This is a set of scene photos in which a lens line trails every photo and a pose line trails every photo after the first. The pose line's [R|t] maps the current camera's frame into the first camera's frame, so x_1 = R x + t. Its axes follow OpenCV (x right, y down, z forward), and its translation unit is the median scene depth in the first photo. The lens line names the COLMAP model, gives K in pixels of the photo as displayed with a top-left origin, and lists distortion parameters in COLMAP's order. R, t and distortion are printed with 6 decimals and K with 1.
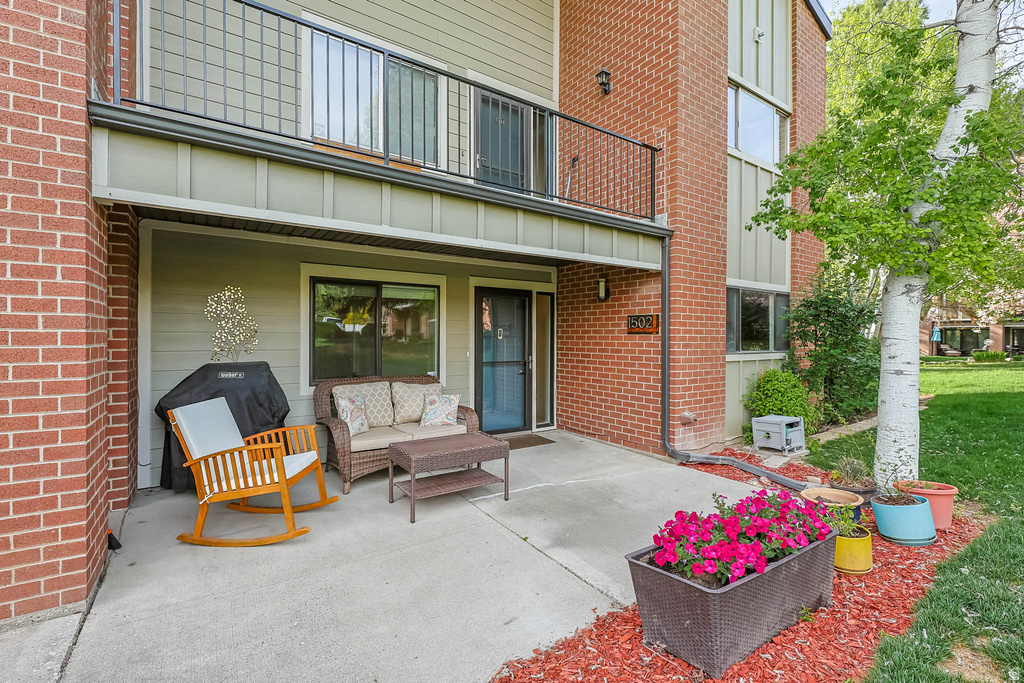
lens RADIAL K [[448.1, 0, 506.3], [0, 448.1, 340.1], [0, 0, 1]] dist [-0.001321, -0.000450]
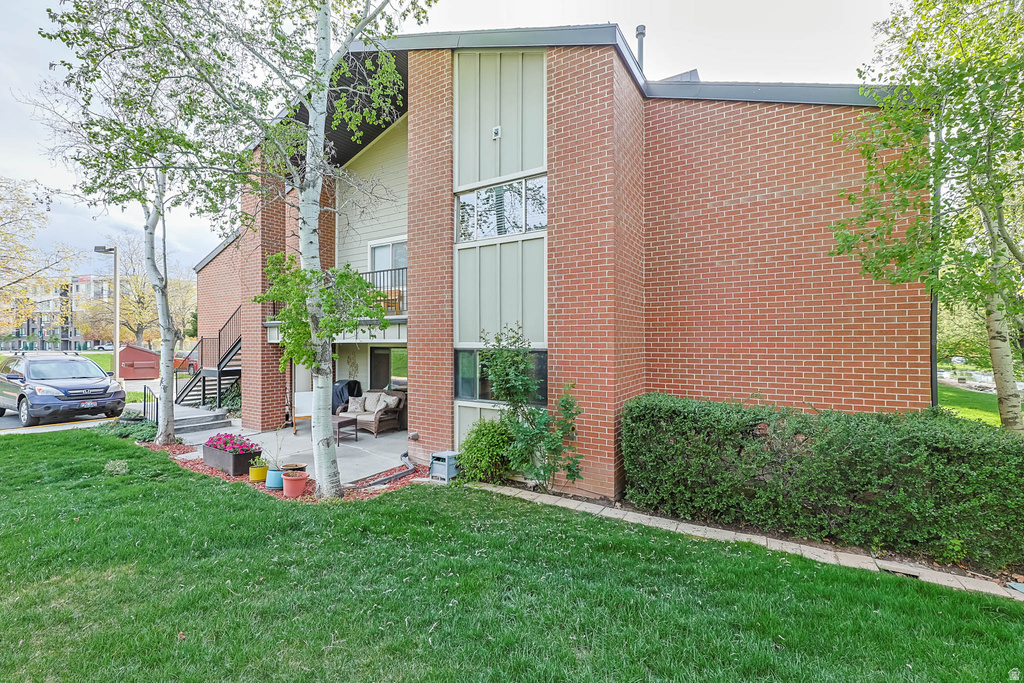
lens RADIAL K [[428.2, 0, 519.8], [0, 428.2, 345.7], [0, 0, 1]] dist [0.001513, -0.001502]
pose [[0.420926, 0.002370, -0.907092, 1.891007], [-0.005789, 0.999983, -0.000073, -0.144335], [0.907077, 0.005282, 0.420933, 0.695551]]
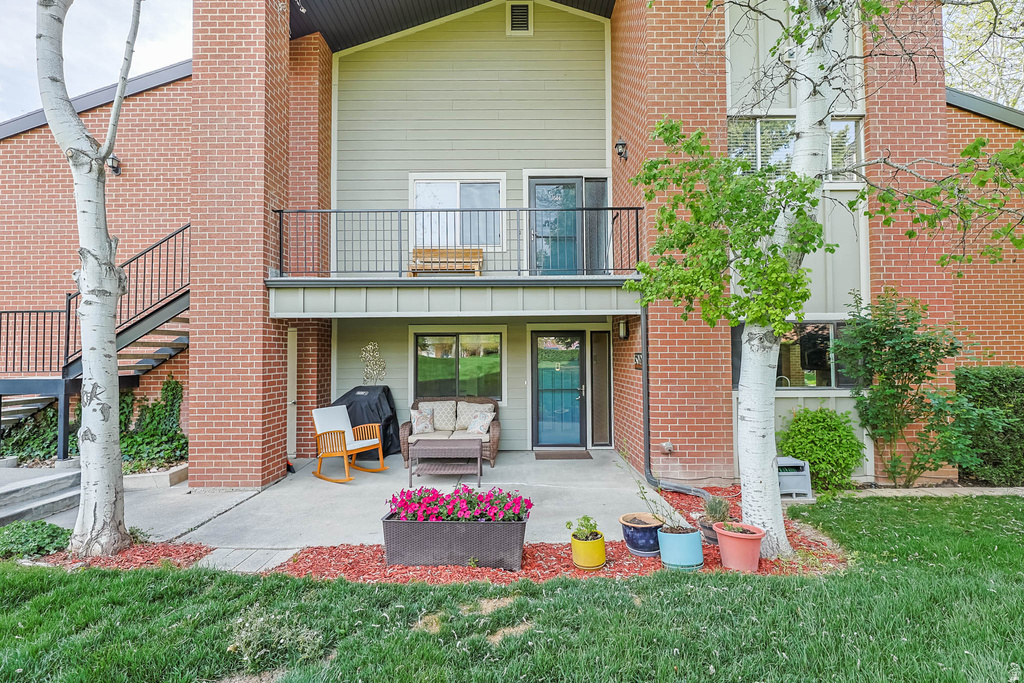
lens RADIAL K [[428.2, 0, 508.1], [0, 428.2, 345.1], [0, 0, 1]] dist [0.001513, -0.001502]
pose [[0.829765, -0.022341, -0.557665, 0.657766], [0.005592, 0.999481, -0.031719, -0.045067], [0.558085, 0.023201, 0.829460, -0.085568]]
